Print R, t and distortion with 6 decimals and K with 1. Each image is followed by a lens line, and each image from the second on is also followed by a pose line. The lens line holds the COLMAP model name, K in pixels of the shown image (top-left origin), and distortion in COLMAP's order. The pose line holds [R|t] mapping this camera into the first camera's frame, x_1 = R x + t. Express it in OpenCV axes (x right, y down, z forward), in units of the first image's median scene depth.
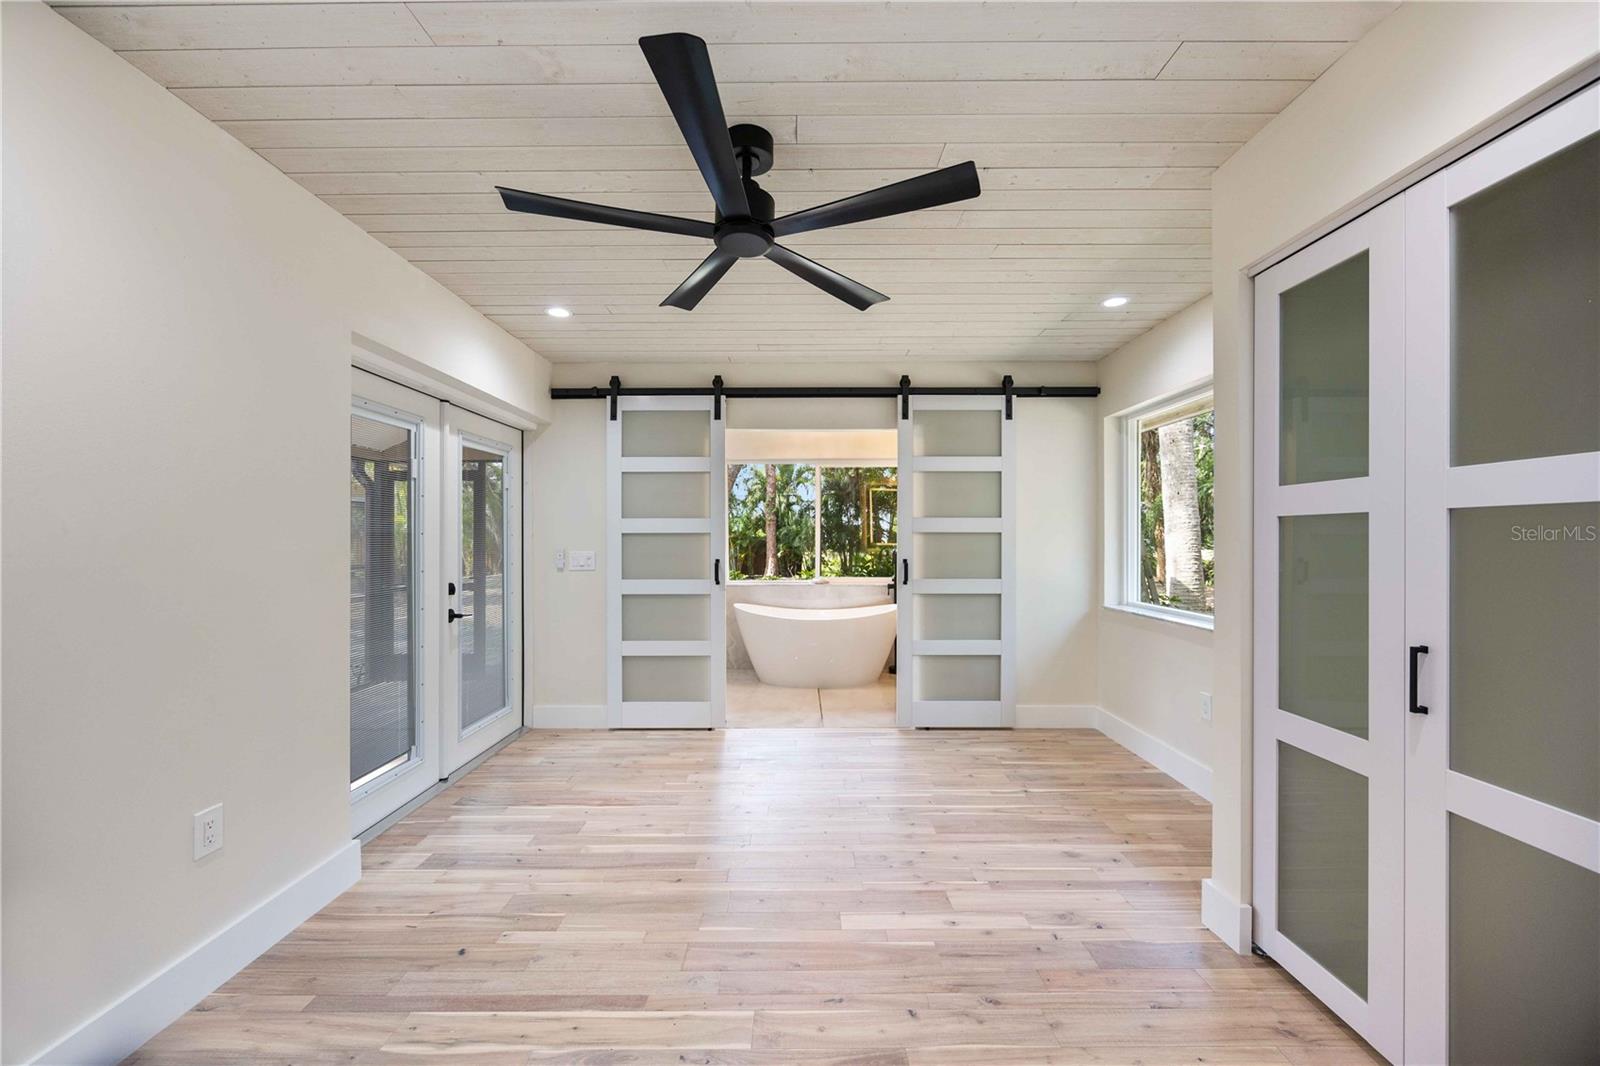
lens RADIAL K [[638.8, 0, 797.5], [0, 638.8, 537.1], [0, 0, 1]] dist [0.000231, 0.000059]
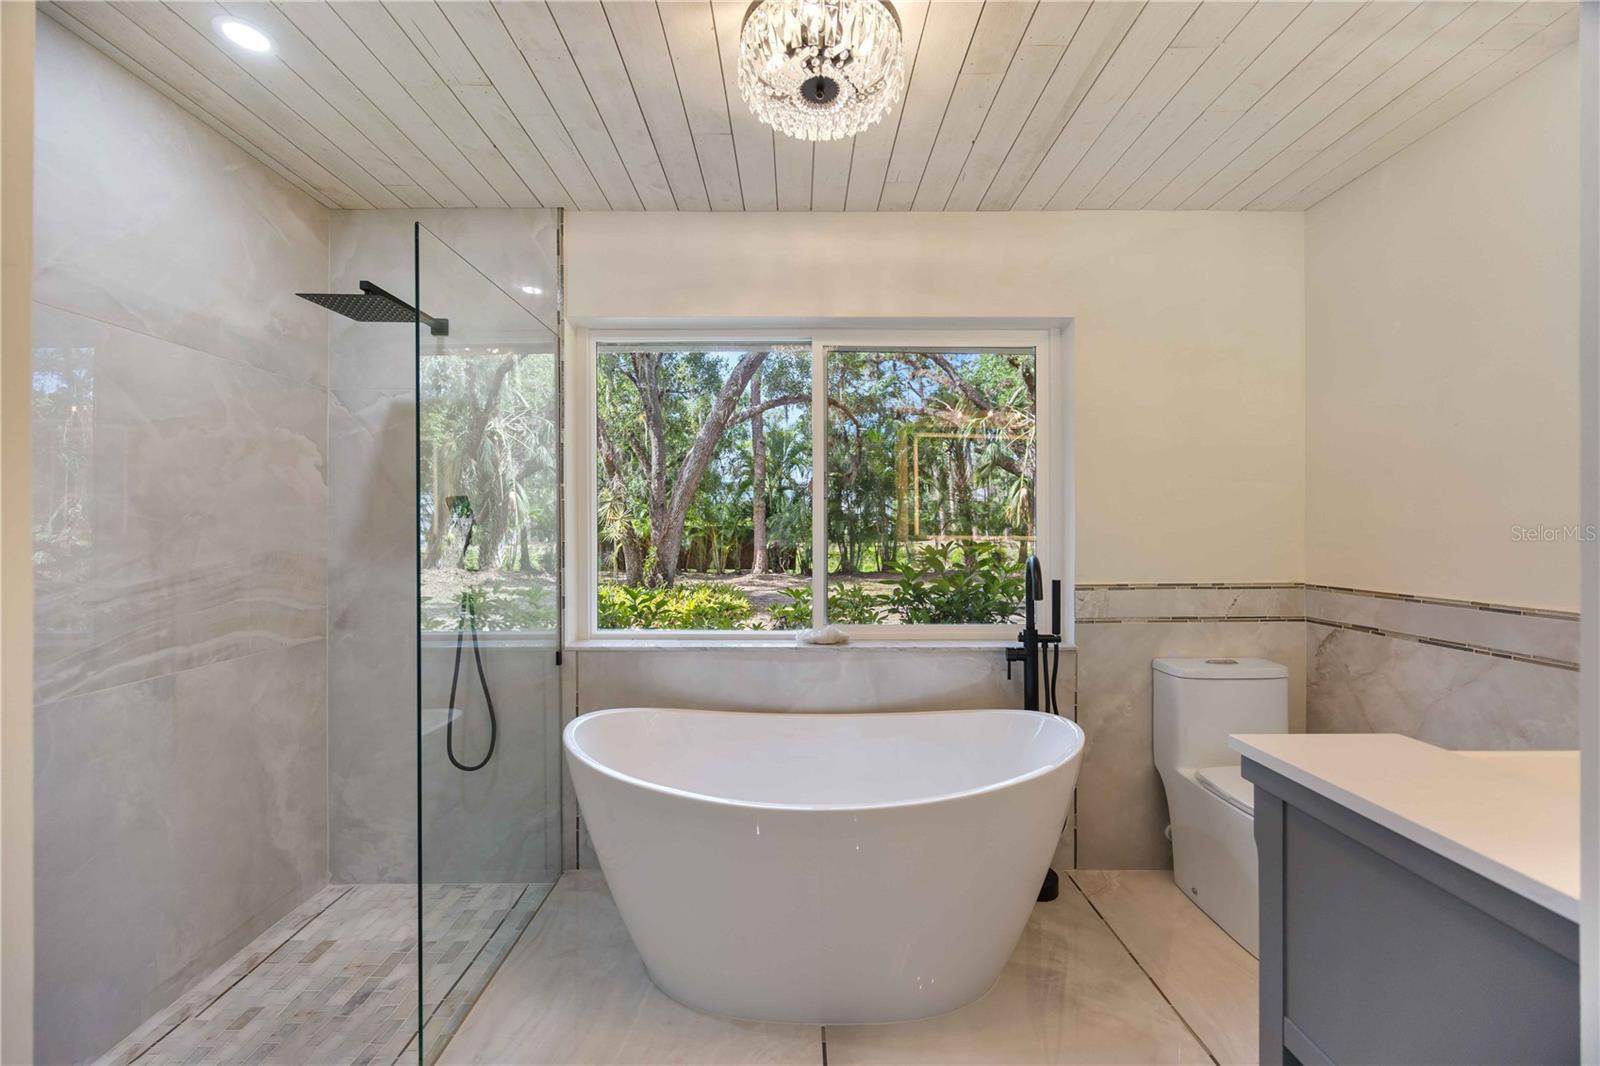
lens RADIAL K [[607.6, 0, 785.9], [0, 607.6, 534.4], [0, 0, 1]] dist [-0.000761, 0.000041]
pose [[0.999908, -0.000463, -0.013529, 0.004687], [0.000627, 0.999926, 0.012117, 0.000905], [0.013523, -0.012124, 0.999835, 0.174435]]
